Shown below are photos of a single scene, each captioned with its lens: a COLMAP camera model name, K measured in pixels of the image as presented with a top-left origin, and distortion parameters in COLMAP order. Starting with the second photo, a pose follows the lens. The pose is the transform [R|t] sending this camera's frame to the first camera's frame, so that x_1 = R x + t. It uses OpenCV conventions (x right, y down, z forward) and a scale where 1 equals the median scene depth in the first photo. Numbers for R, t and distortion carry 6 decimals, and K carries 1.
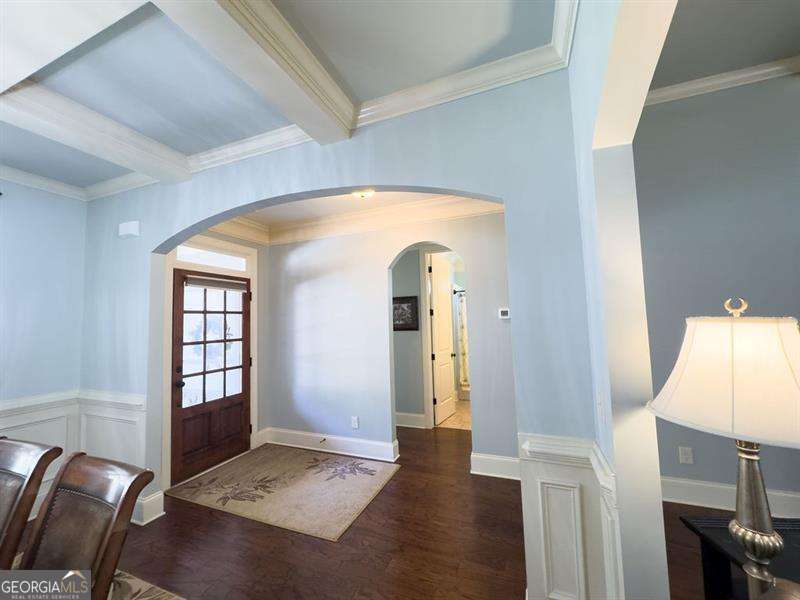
lens RADIAL K [[320.9, 0, 399.2], [0, 320.9, 298.2], [0, 0, 1]] dist [0.000836, 0.000143]
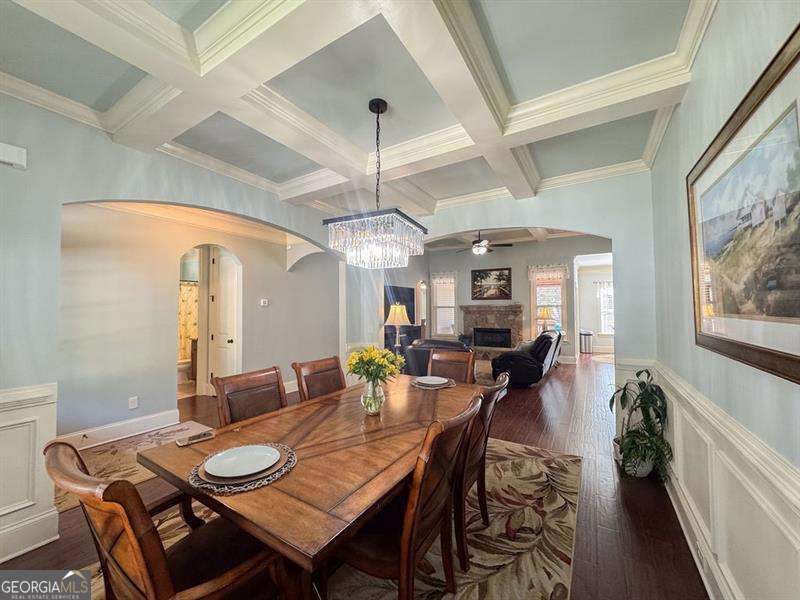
lens RADIAL K [[320.9, 0, 399.2], [0, 320.9, 298.2], [0, 0, 1]] dist [0.000836, 0.000143]
pose [[0.170316, 0.061361, 0.983477, -1.092913], [-0.068515, 0.996381, -0.050301, 0.058397], [-0.983005, -0.058816, 0.173904, 0.029510]]
